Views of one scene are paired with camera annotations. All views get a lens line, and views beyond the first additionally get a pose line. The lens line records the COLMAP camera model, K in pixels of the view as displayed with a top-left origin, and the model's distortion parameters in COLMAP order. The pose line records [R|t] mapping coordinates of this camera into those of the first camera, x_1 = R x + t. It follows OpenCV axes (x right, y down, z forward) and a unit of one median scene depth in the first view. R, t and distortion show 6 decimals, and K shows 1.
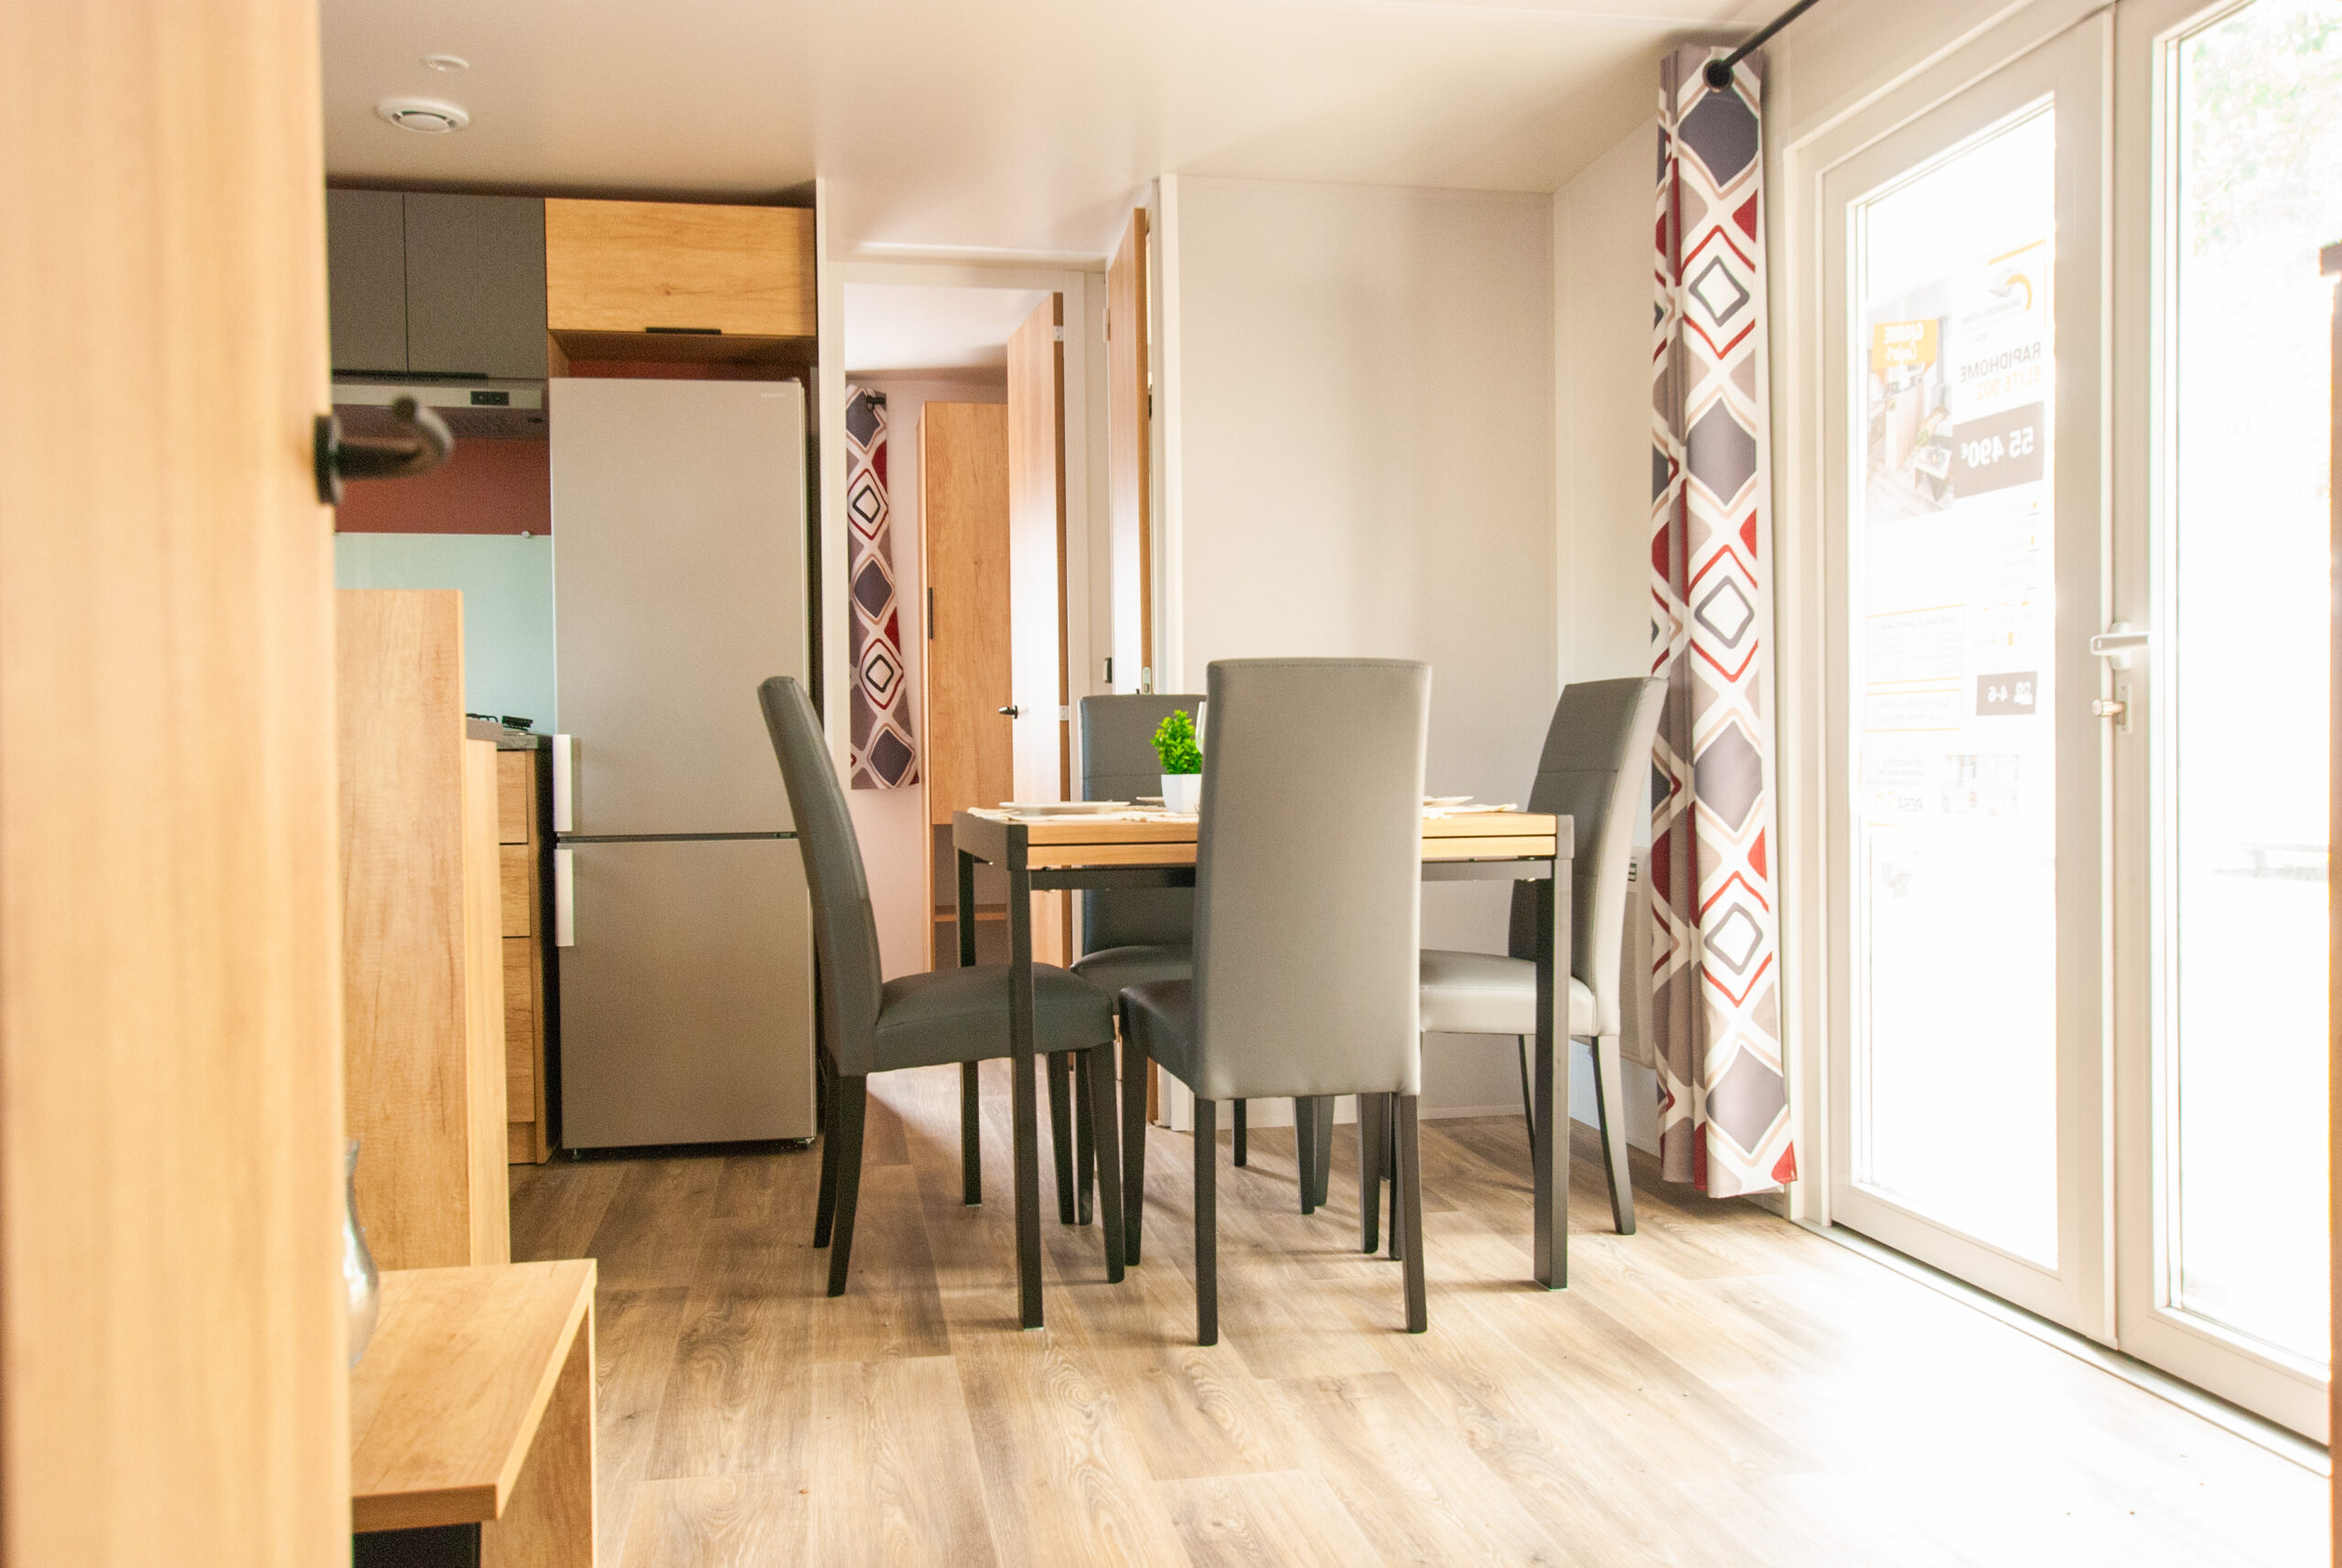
lens RADIAL K [[1865.6, 0, 1171.0], [0, 1865.6, 784.0], [0, 0, 1]] dist [-0.006996, 0.001986]
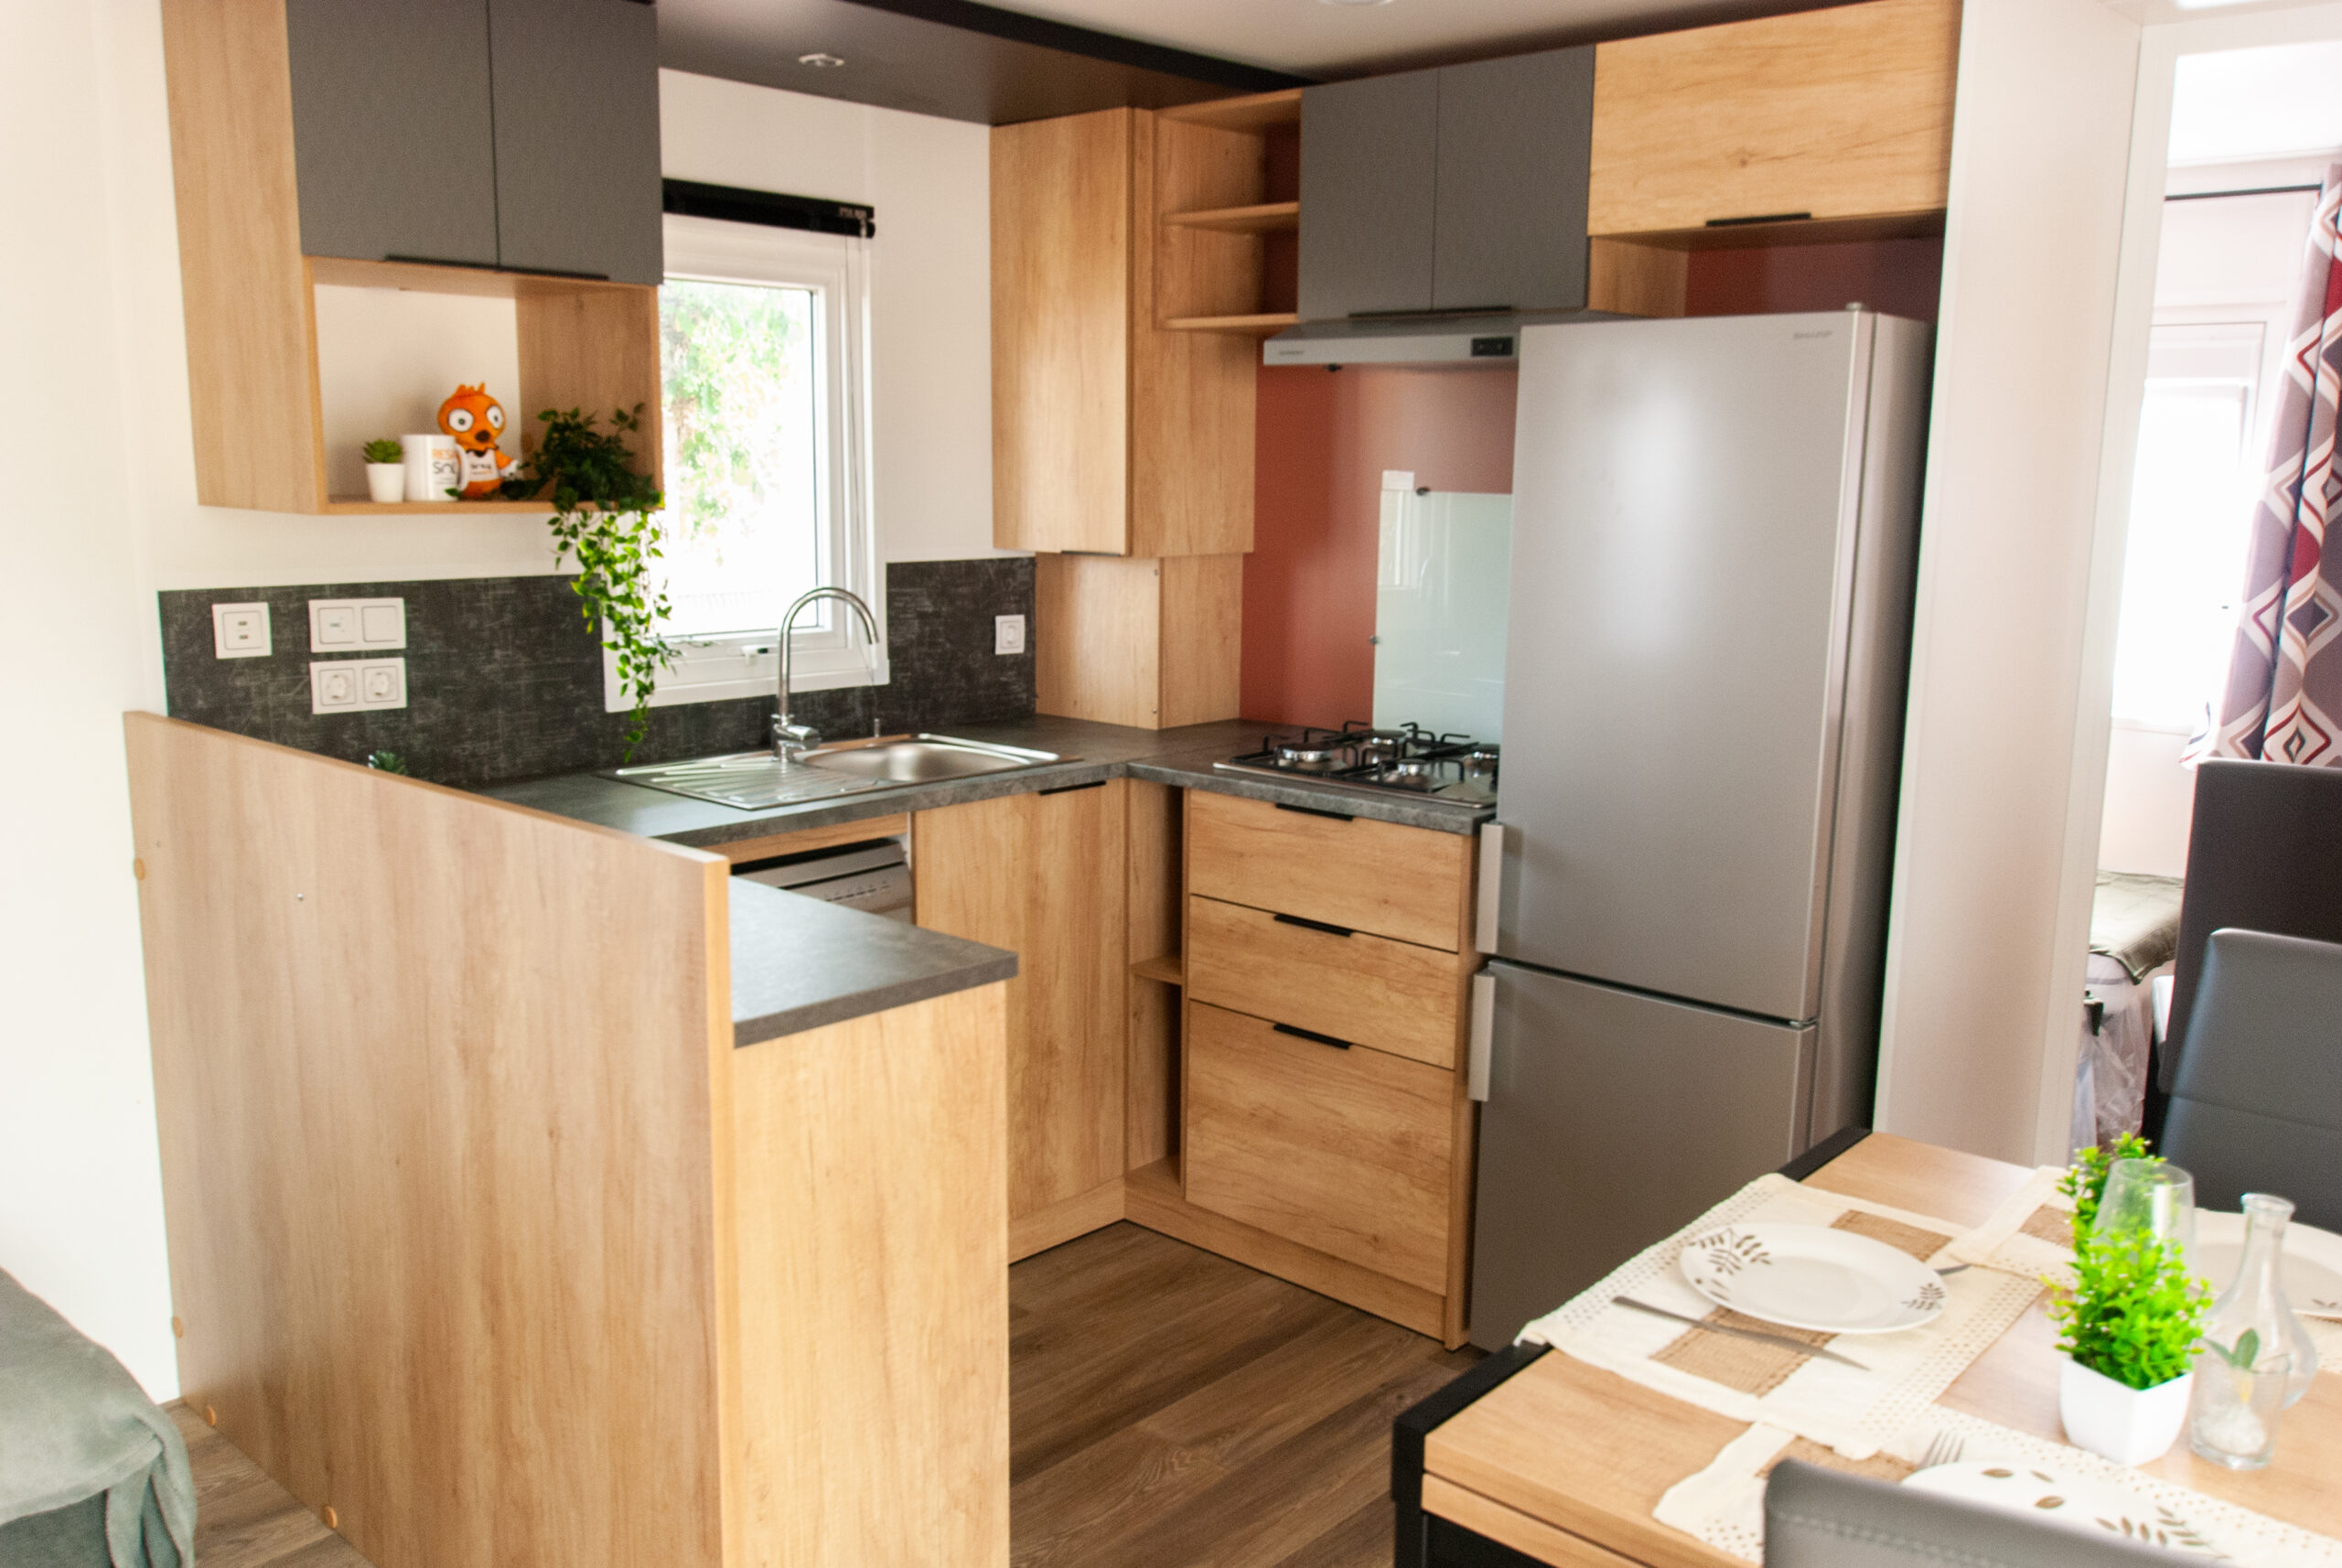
lens RADIAL K [[1871.6, 0, 1171.0], [0, 1871.6, 784.0], [0, 0, 1]] dist [-0.004692, -0.004116]
pose [[0.602535, 0.155149, -0.782867, 0.168750], [-0.030846, 0.984717, 0.171411, -0.159207], [0.797496, -0.079133, 0.598112, 0.437409]]
